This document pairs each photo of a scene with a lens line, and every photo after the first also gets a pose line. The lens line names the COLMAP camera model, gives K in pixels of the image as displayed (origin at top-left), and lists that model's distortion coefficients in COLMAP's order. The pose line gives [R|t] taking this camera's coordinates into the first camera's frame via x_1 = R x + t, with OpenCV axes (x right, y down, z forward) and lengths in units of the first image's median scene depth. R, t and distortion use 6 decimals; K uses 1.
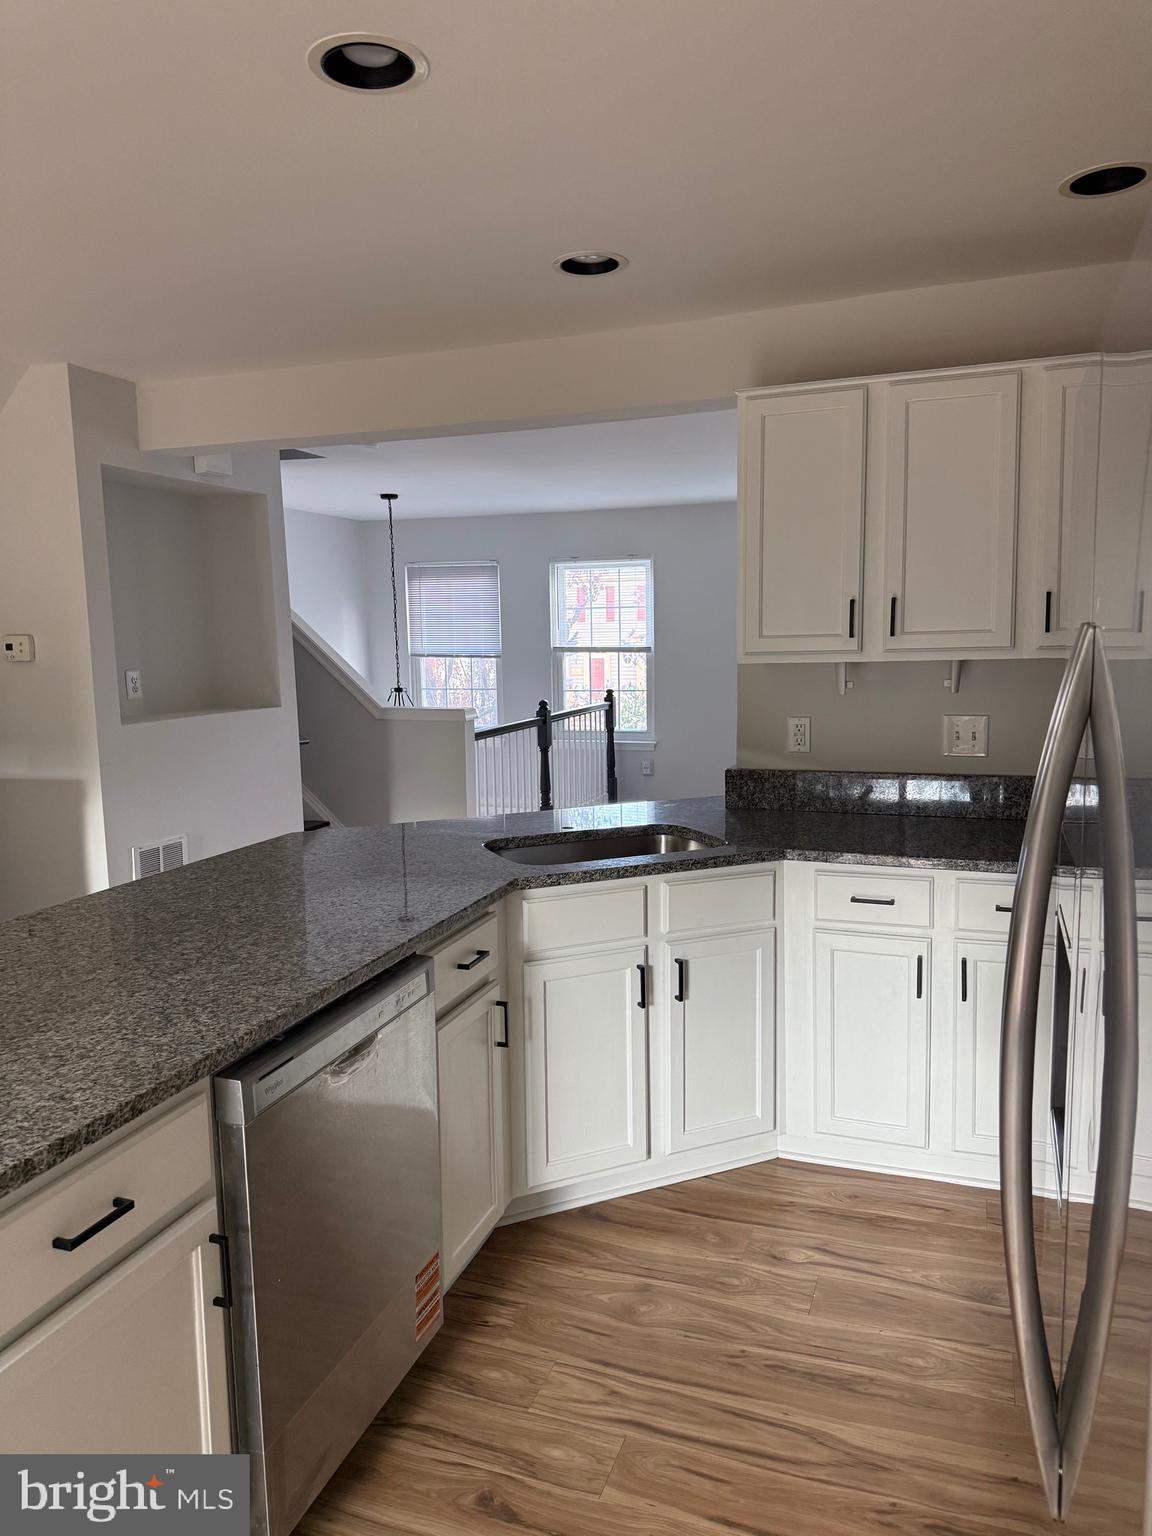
lens RADIAL K [[1085.5, 0, 543.6], [0, 1085.5, 756.7], [0, 0, 1]] dist [0.042371, -0.056444]
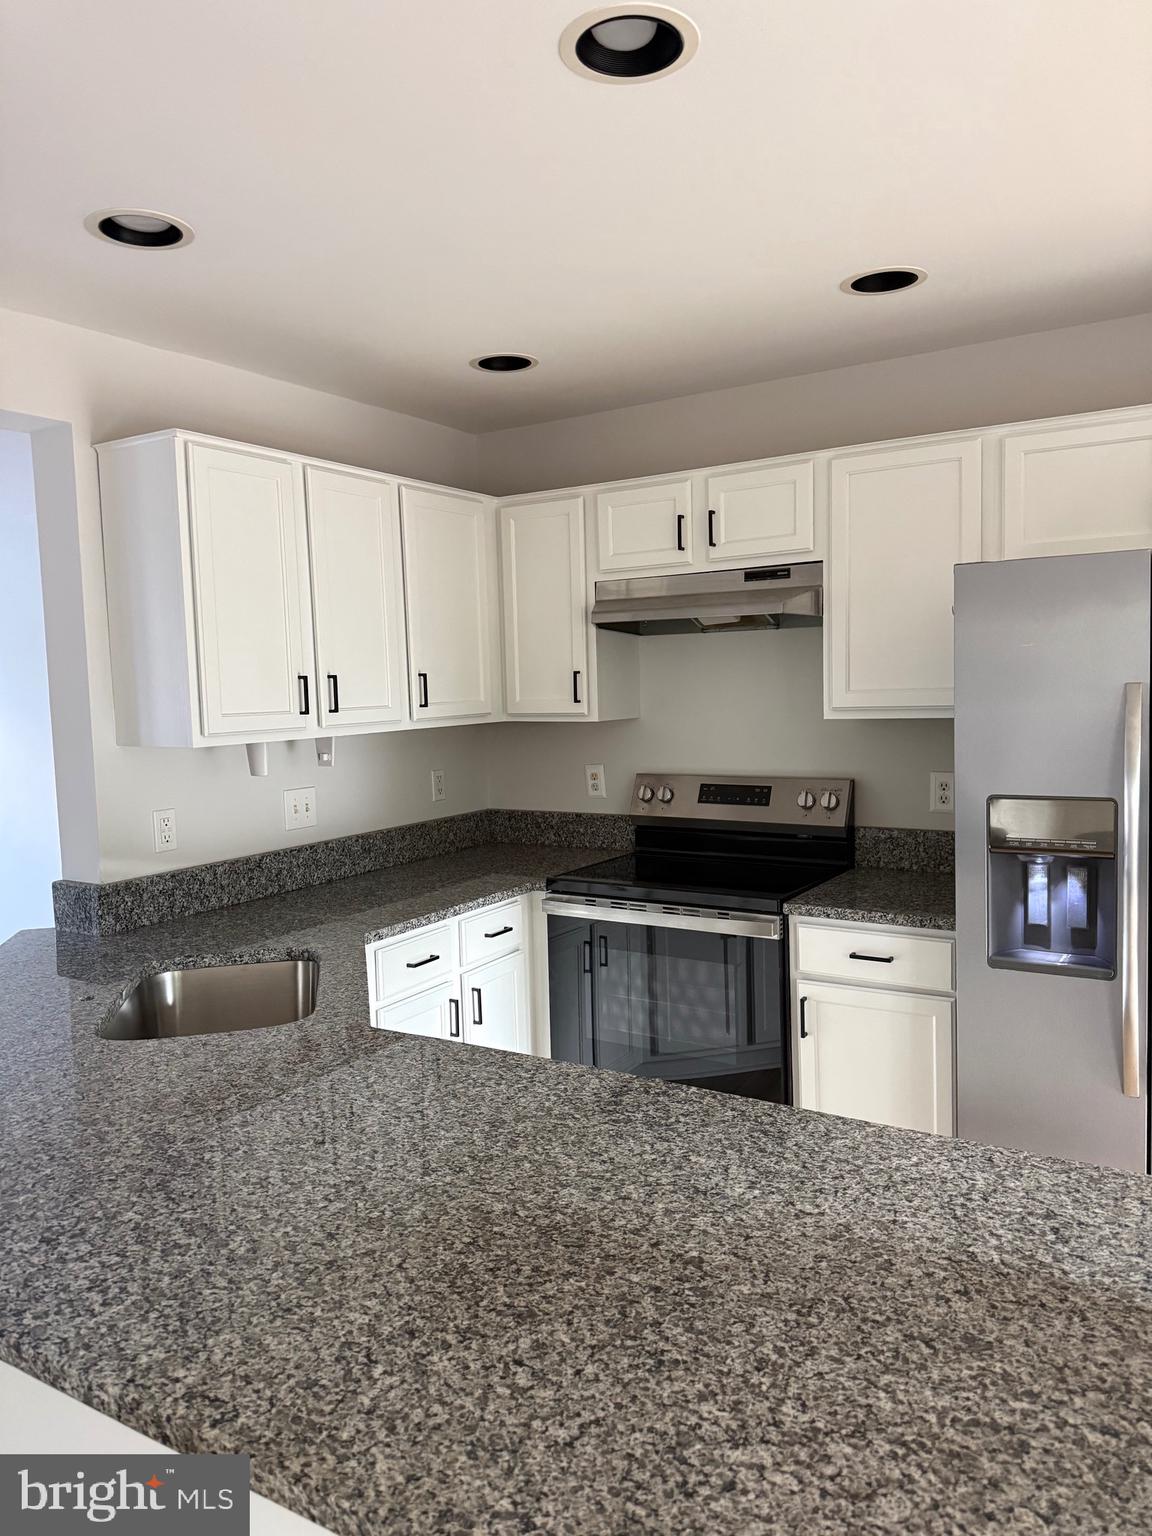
lens RADIAL K [[1085.5, 0, 587.6], [0, 1085.5, 768.4], [0, 0, 1]] dist [0.042371, -0.056444]
pose [[0.187003, -0.069632, 0.979888, -1.030316], [0.138560, 0.989382, 0.043863, -0.114816], [-0.972538, 0.127571, 0.194666, 0.923028]]
